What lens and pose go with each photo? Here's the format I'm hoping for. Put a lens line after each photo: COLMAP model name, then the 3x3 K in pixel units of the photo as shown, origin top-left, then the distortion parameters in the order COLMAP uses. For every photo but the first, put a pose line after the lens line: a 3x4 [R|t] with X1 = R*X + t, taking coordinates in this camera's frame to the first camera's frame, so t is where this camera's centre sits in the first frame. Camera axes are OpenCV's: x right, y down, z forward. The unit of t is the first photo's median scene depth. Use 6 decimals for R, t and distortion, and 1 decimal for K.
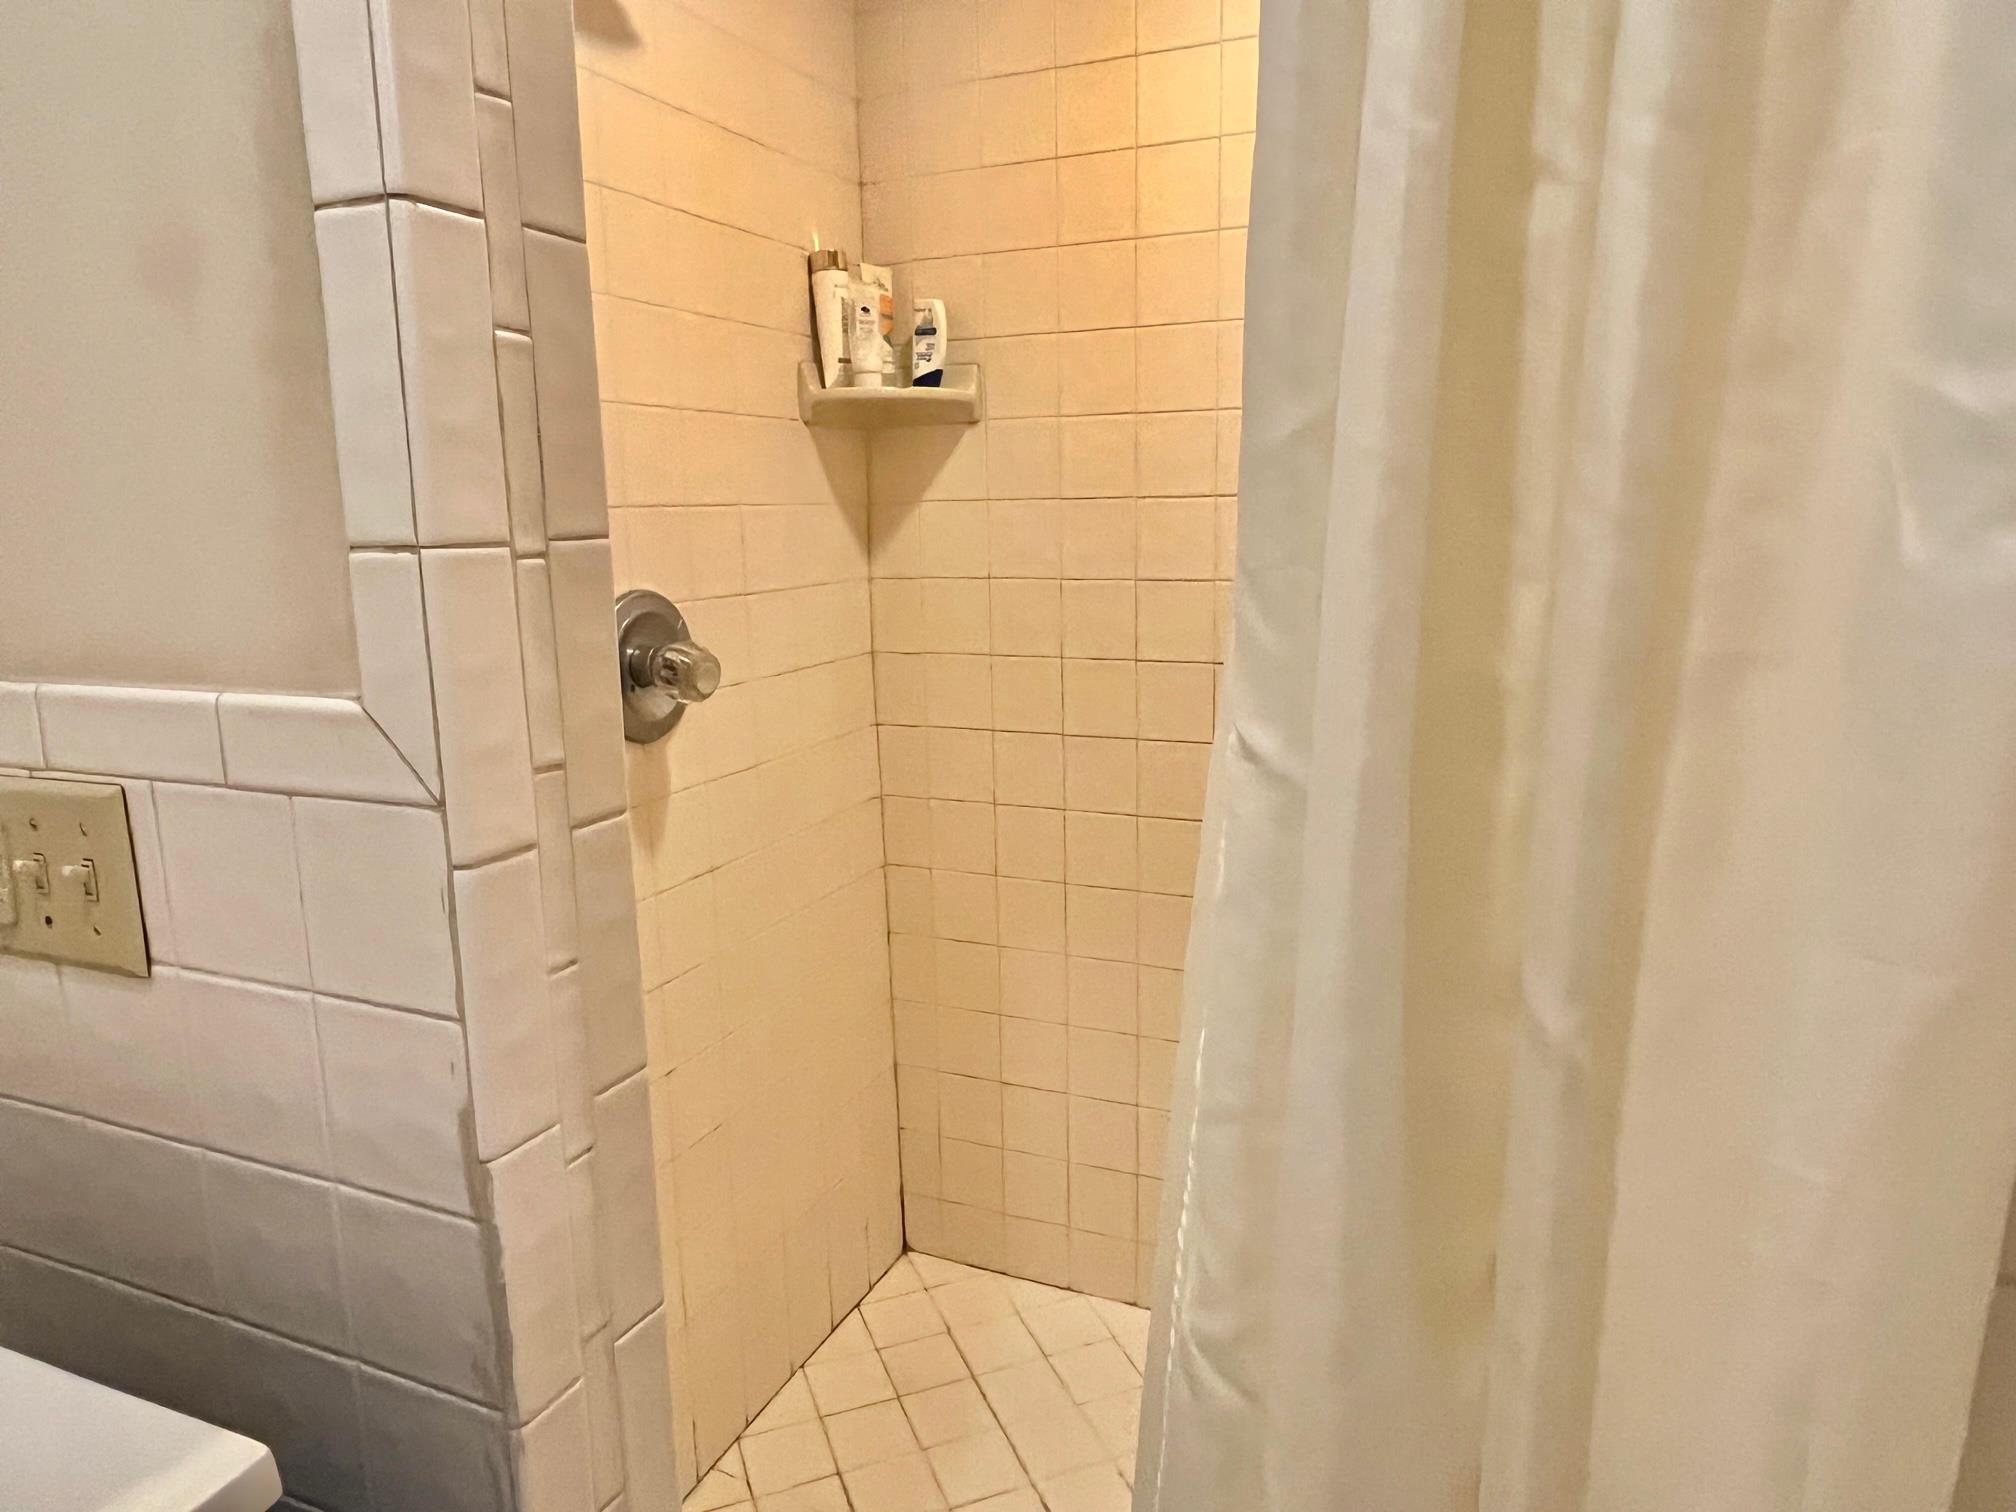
lens RADIAL K [[1303.5, 0, 1004.2], [0, 1303.5, 767.6], [0, 0, 1]] dist [-0.003062, -0.001867]
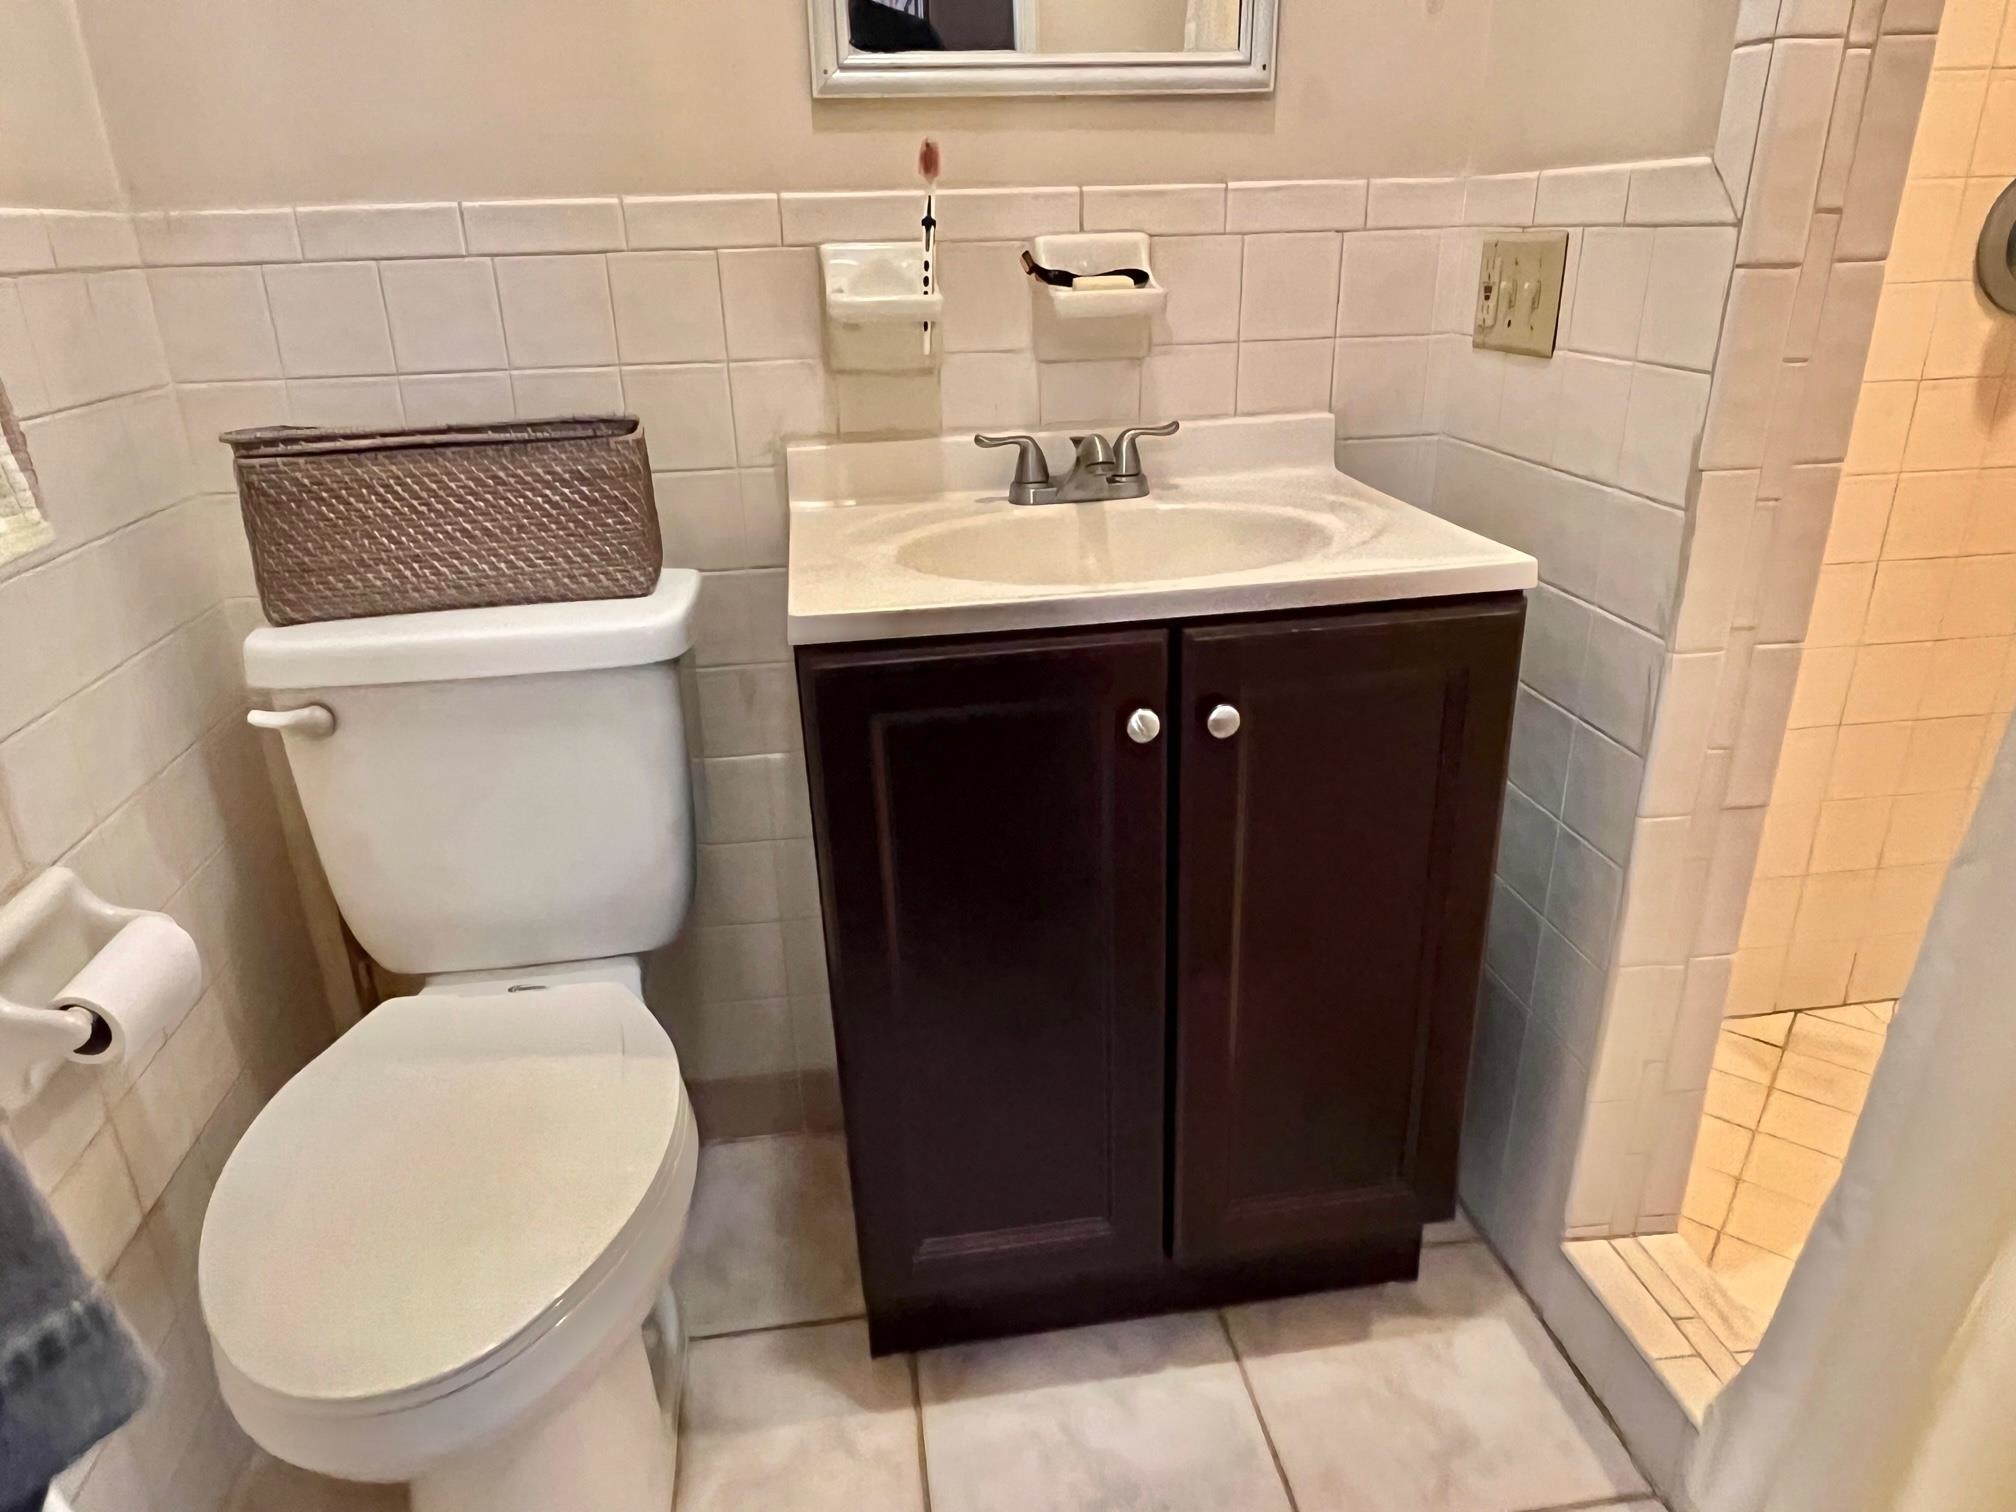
lens RADIAL K [[1303.5, 0, 1002.3], [0, 1303.5, 753.3], [0, 0, 1]] dist [-0.003062, -0.001867]
pose [[0.522909, 0.324867, -0.788053, 0.500445], [-0.147574, 0.945066, 0.291672, 0.283082], [0.839517, -0.036222, 0.542125, -0.564270]]
